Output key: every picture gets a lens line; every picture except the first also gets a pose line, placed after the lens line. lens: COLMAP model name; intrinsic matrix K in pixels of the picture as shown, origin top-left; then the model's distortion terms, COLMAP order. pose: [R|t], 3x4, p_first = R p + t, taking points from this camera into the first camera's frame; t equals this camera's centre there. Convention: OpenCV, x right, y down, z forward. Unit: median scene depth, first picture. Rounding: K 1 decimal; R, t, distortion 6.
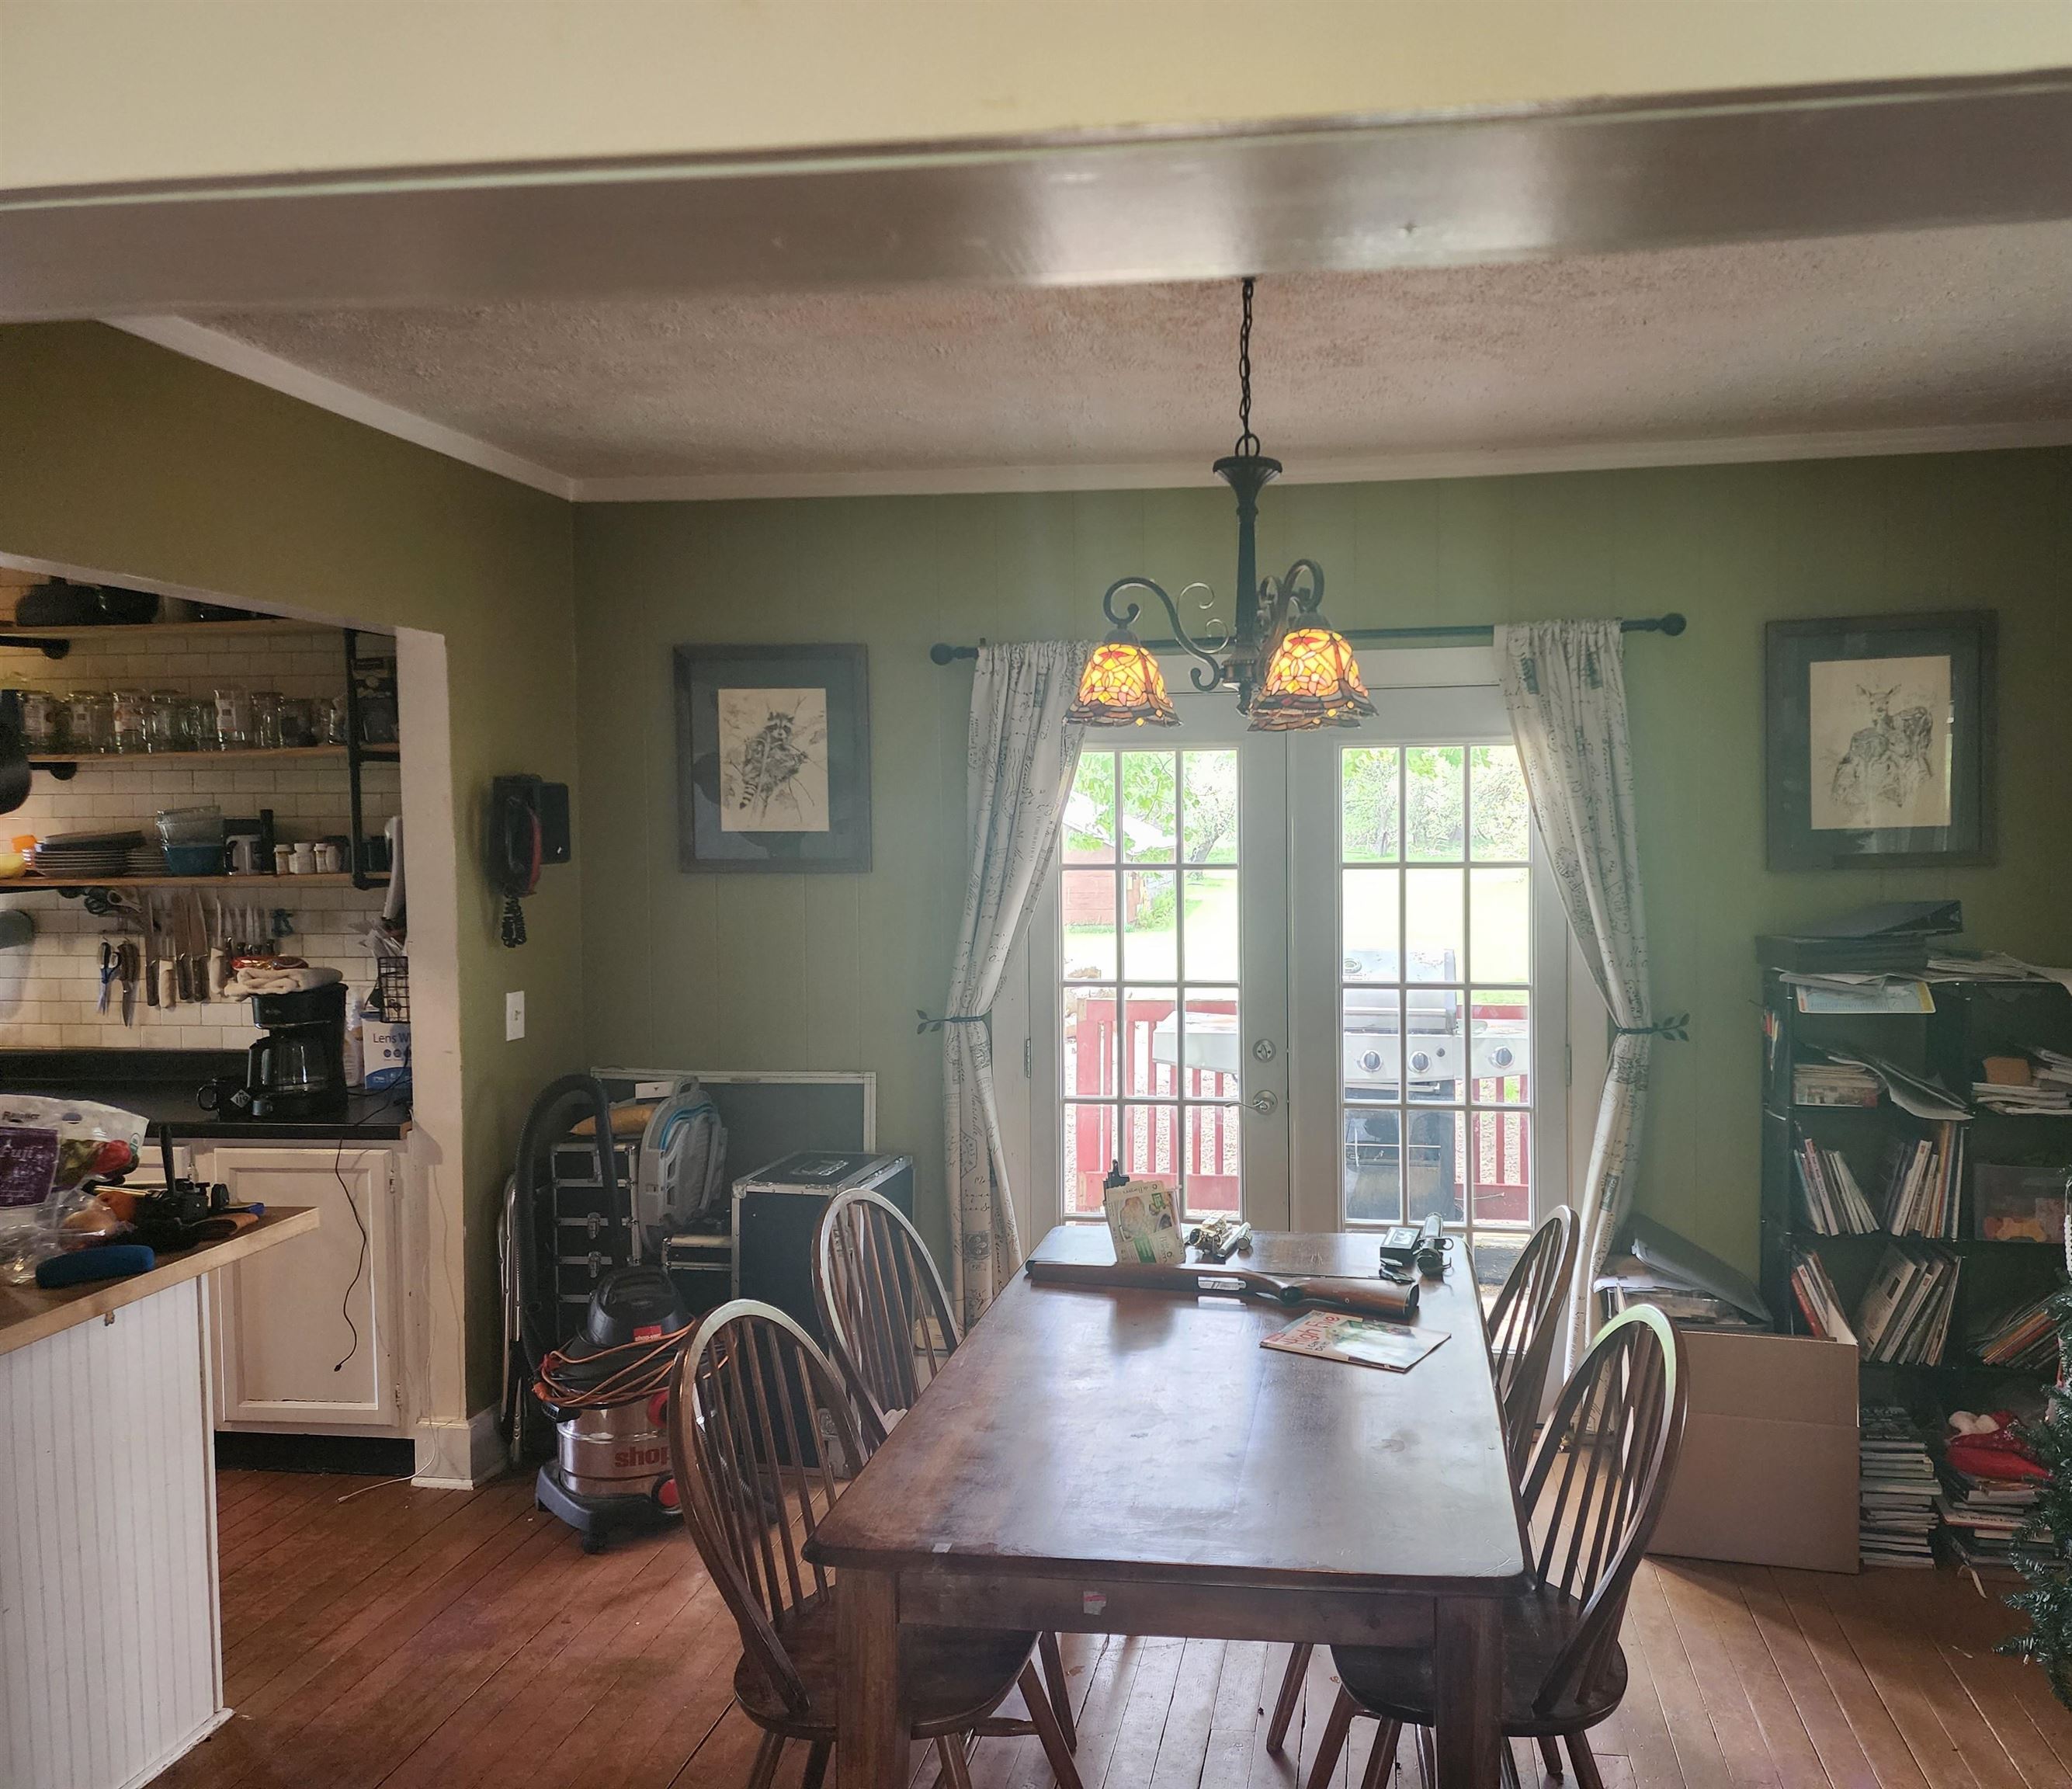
lens RADIAL K [[1561.1, 0, 1035.7], [0, 1561.1, 892.3], [0, 0, 1]] dist [-0.005103, -0.002152]
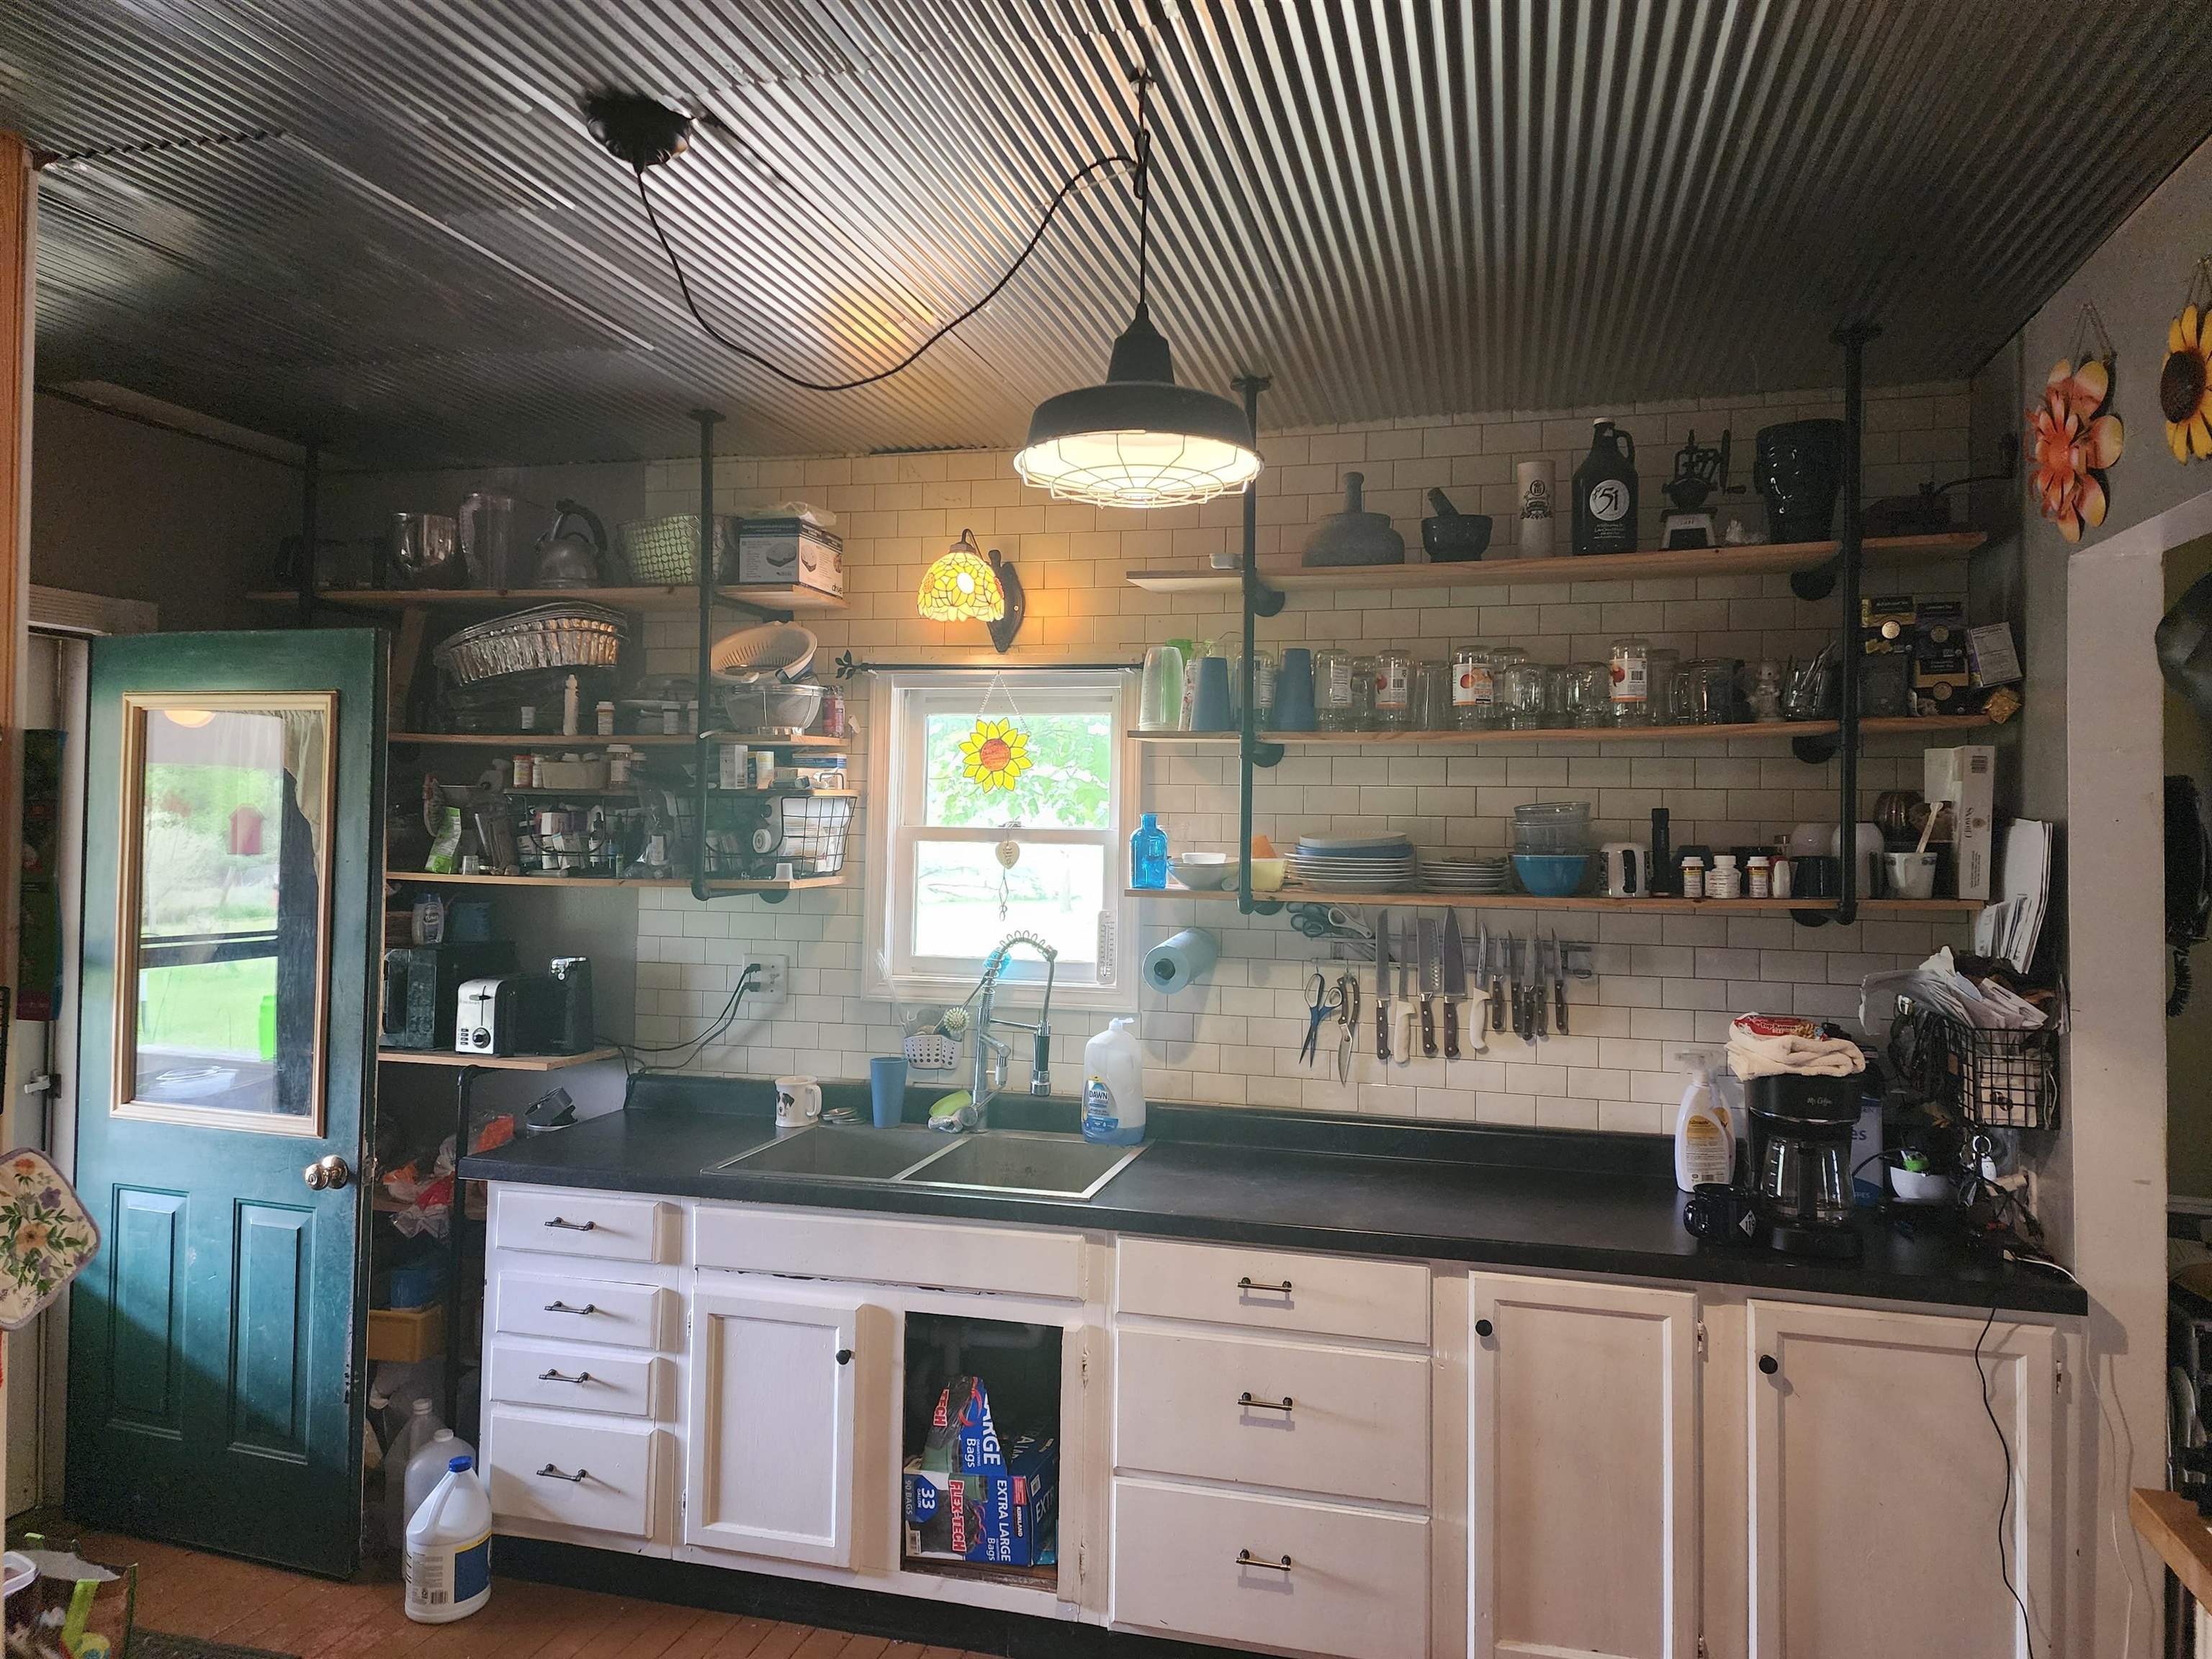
lens RADIAL K [[1489.5, 0, 1107.0], [0, 1489.5, 825.2], [0, 0, 1]] dist [0.030471, 0.000989]
pose [[0.988134, 0.027854, -0.151050, -0.595525], [-0.035970, 0.998037, -0.051262, 0.000133], [0.149326, 0.056087, 0.987196, 0.245690]]
